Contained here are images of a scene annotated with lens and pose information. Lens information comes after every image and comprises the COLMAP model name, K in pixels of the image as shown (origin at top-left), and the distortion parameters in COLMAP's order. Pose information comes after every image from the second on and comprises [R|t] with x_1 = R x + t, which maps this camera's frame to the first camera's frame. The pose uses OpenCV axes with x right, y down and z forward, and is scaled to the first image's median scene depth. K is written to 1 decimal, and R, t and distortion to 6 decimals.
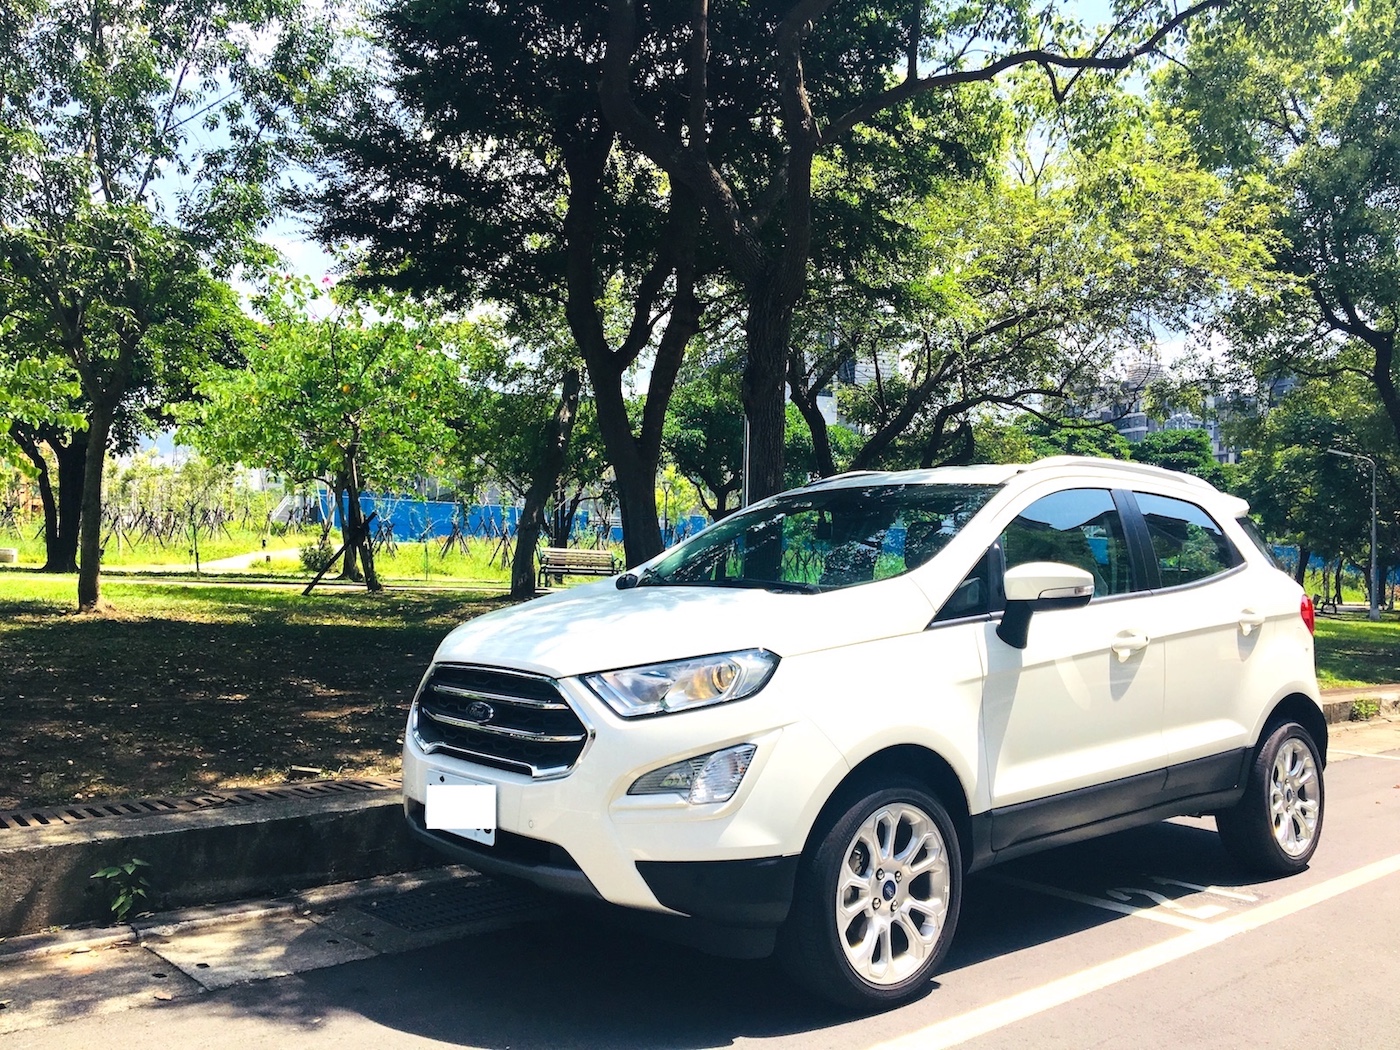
lens RADIAL K [[1173.9, 0, 709.3], [0, 1173.9, 514.5], [0, 0, 1]] dist [0.090450, -0.101576]
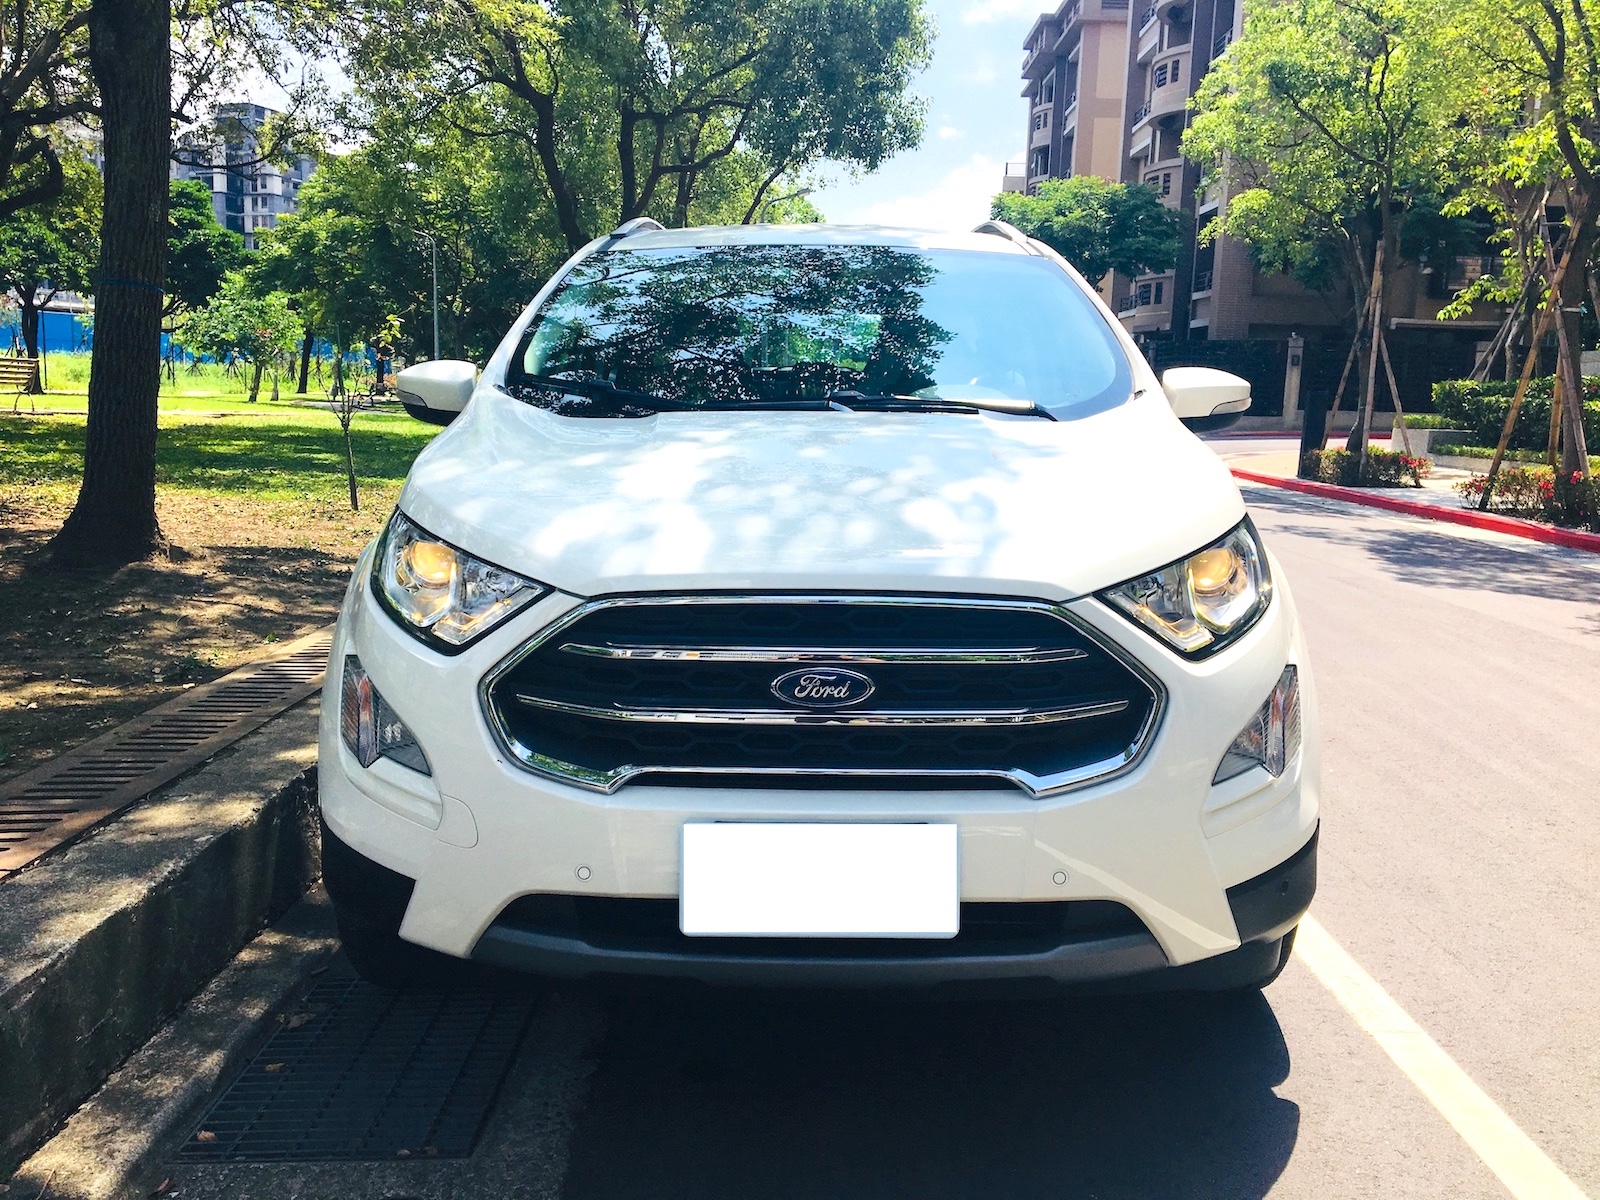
lens RADIAL K [[1341.6, 0, 810.7], [0, 1341.6, 588.0], [0, 0, 1]] dist [0.090450, -0.101576]
pose [[0.685386, -0.121429, 0.717984, -0.627328], [-0.033914, 0.979605, 0.198049, 0.018950], [-0.727390, -0.160090, 0.667289, 0.680590]]
